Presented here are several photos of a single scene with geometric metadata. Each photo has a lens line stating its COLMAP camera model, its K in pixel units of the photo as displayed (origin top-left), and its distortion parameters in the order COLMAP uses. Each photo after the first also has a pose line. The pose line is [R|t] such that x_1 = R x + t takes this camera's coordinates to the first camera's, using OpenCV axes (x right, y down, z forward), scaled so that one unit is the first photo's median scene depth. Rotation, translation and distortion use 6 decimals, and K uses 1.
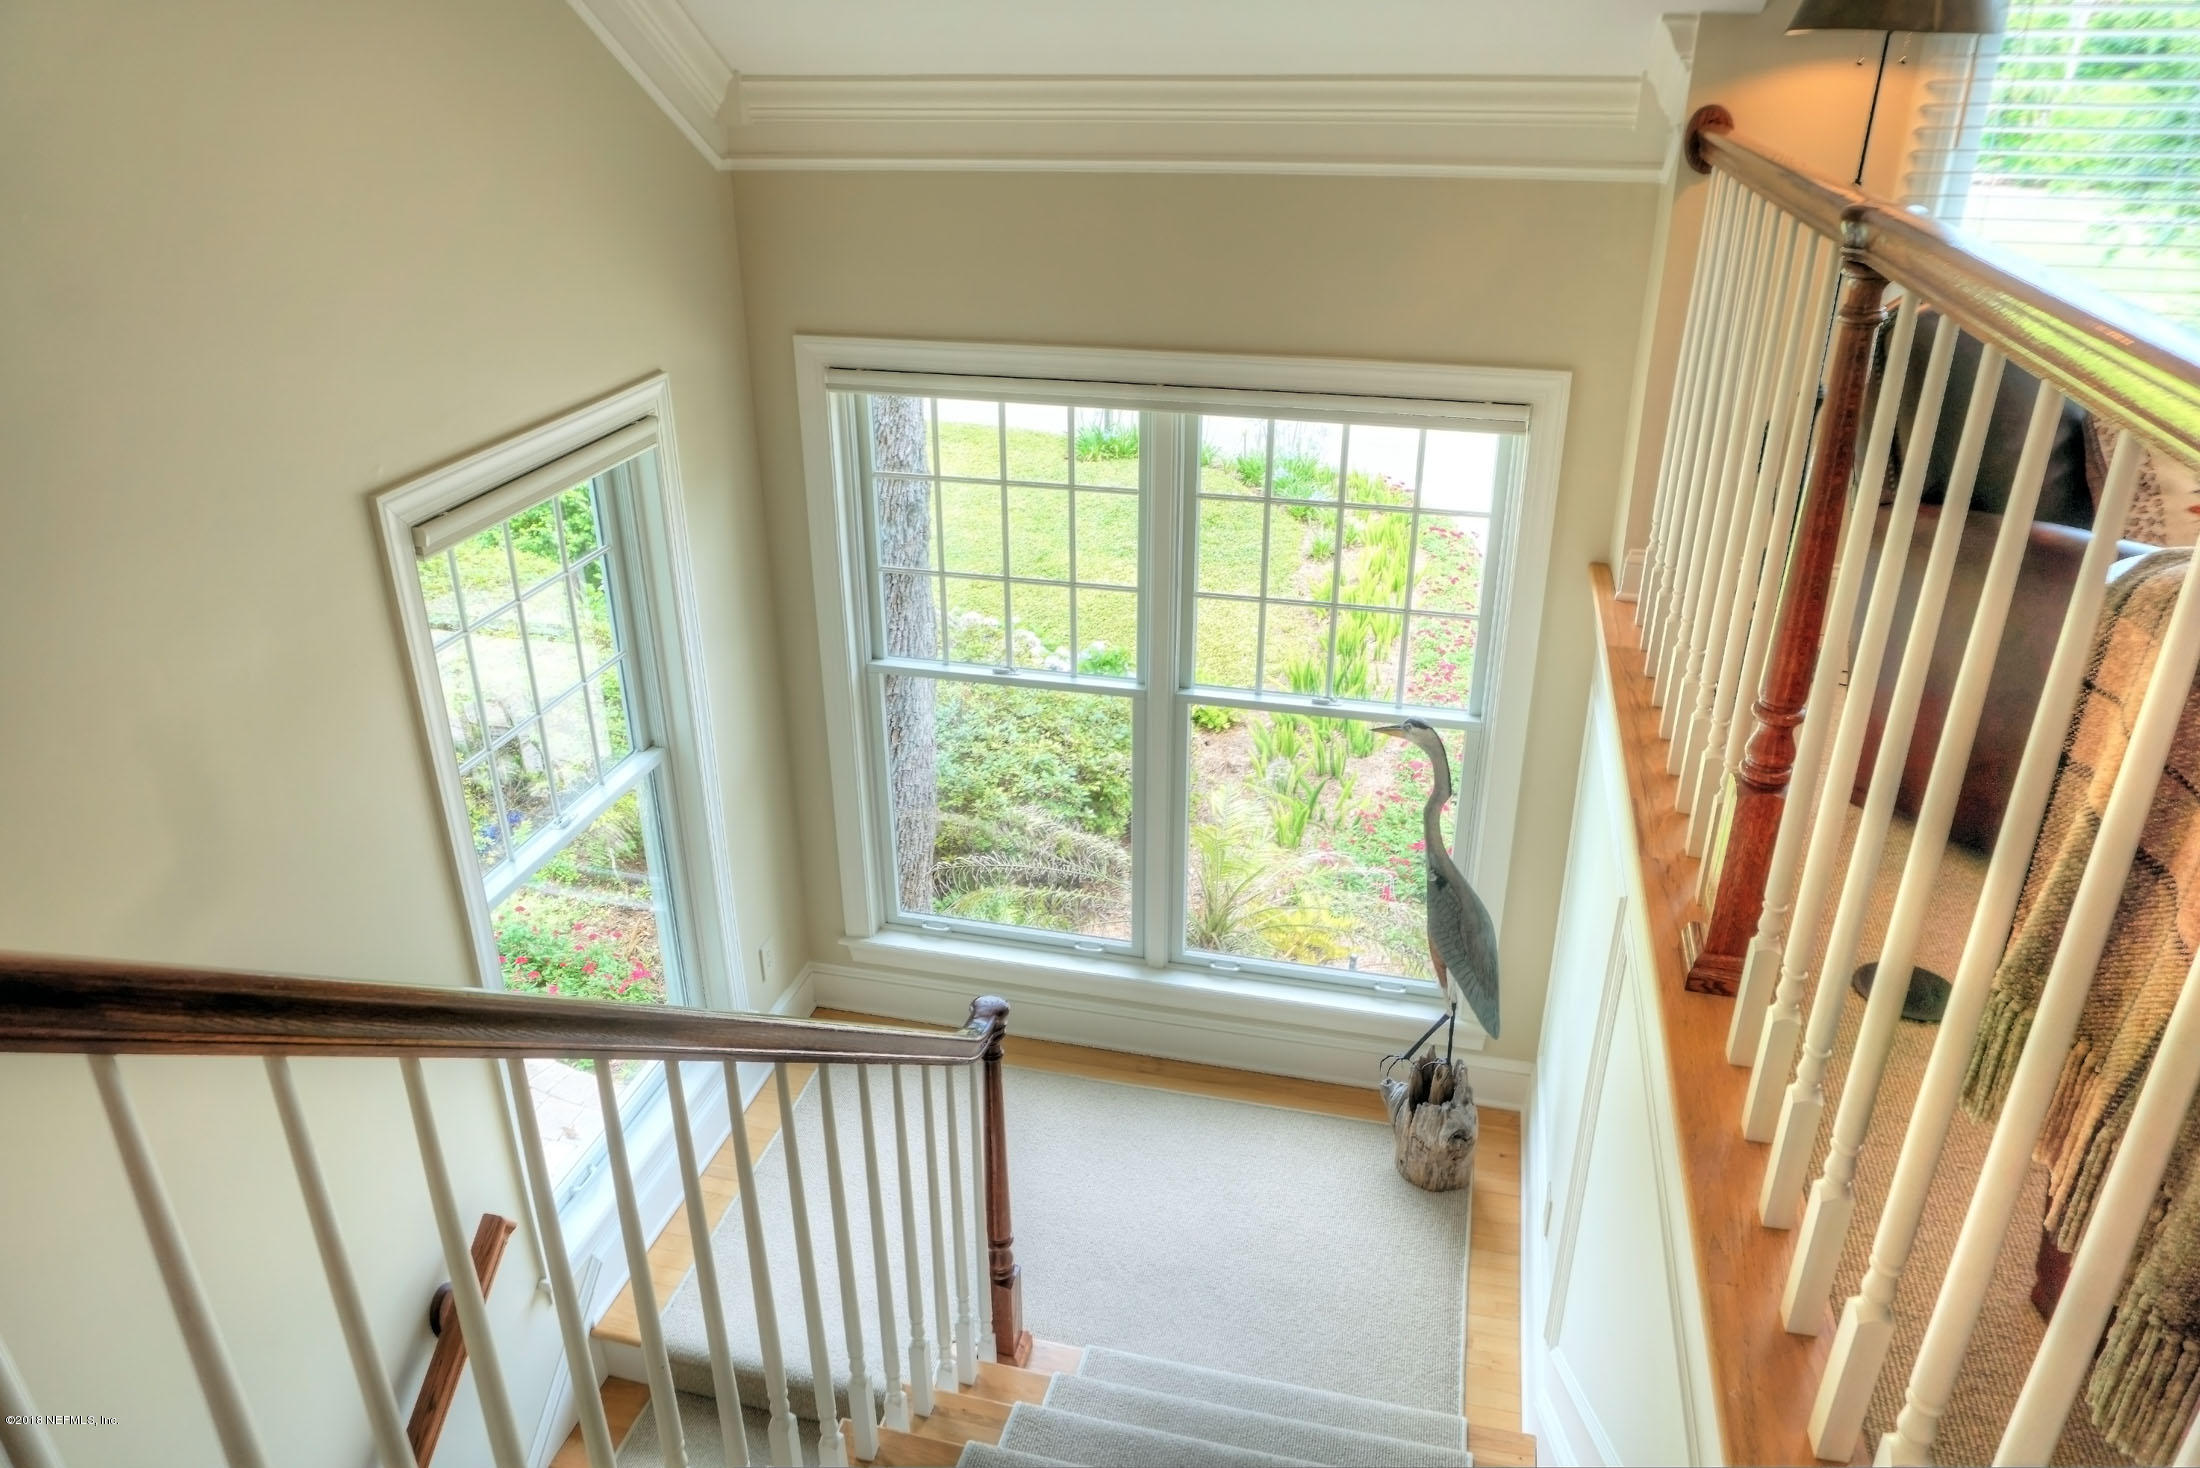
lens RADIAL K [[1448.9, 0, 1104.9], [0, 1448.9, 712.5], [0, 0, 1]] dist [0.003670, 0.004177]
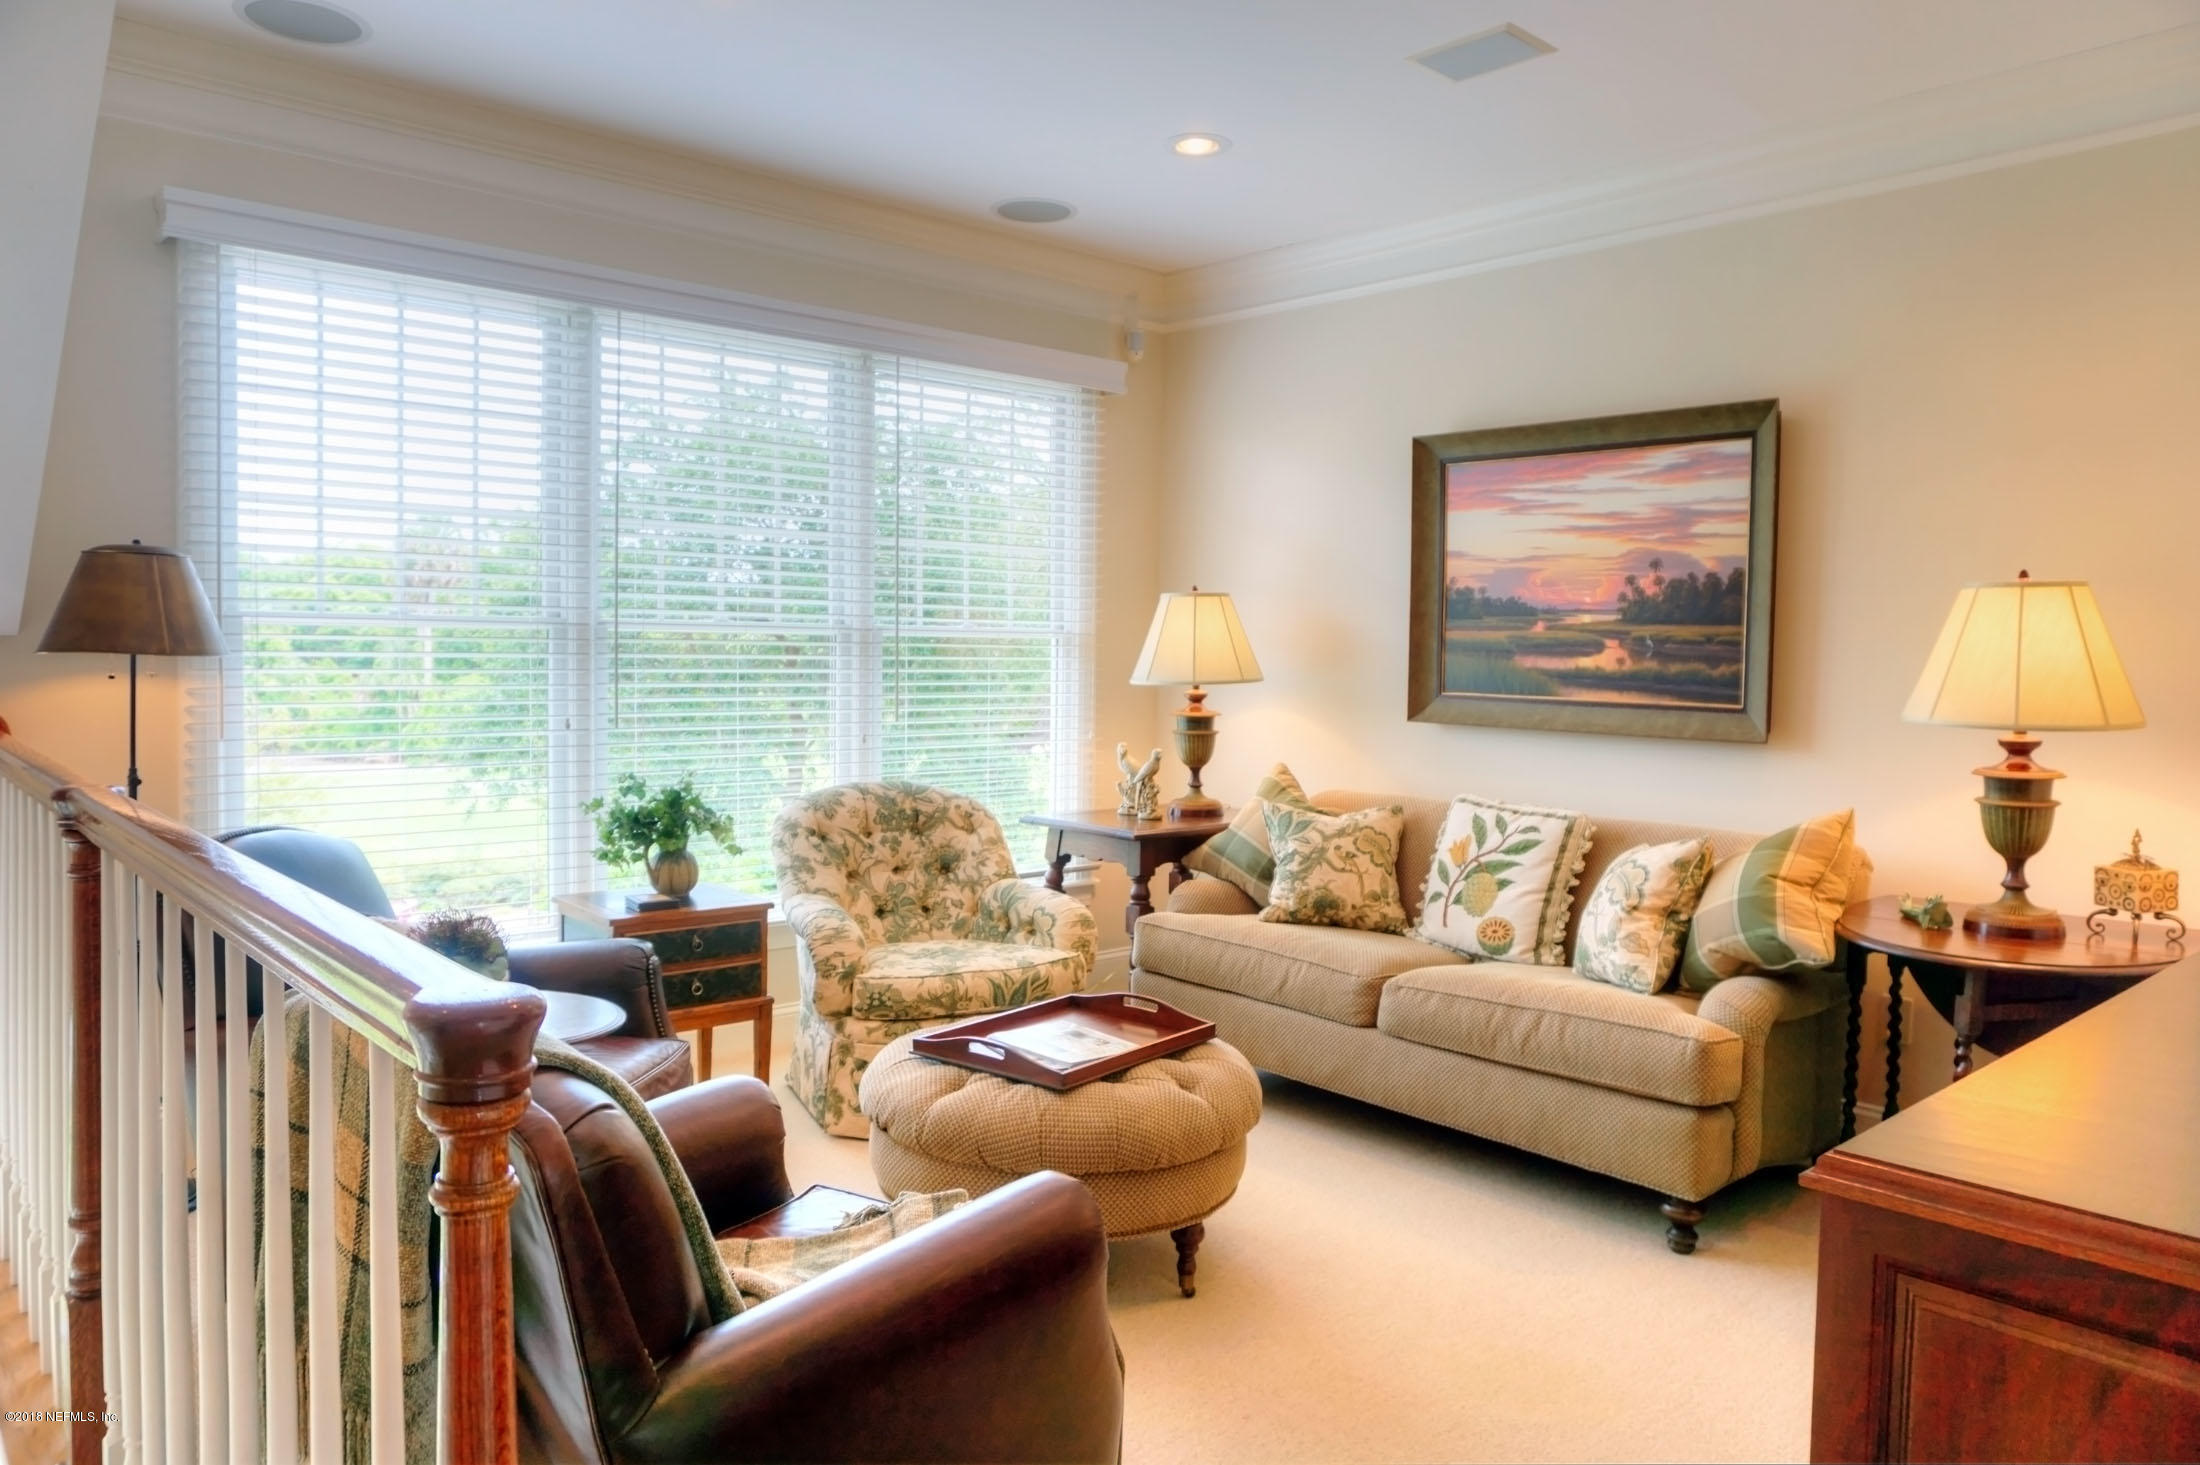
lens RADIAL K [[1448.9, 0, 1104.9], [0, 1448.9, 711.0], [0, 0, 1]] dist [0.003670, 0.004177]
pose [[0.564902, -0.026881, 0.824720, -0.001810], [0.335295, 0.920715, -0.199654, 0.092973], [-0.753965, 0.389309, 0.529126, -0.240972]]
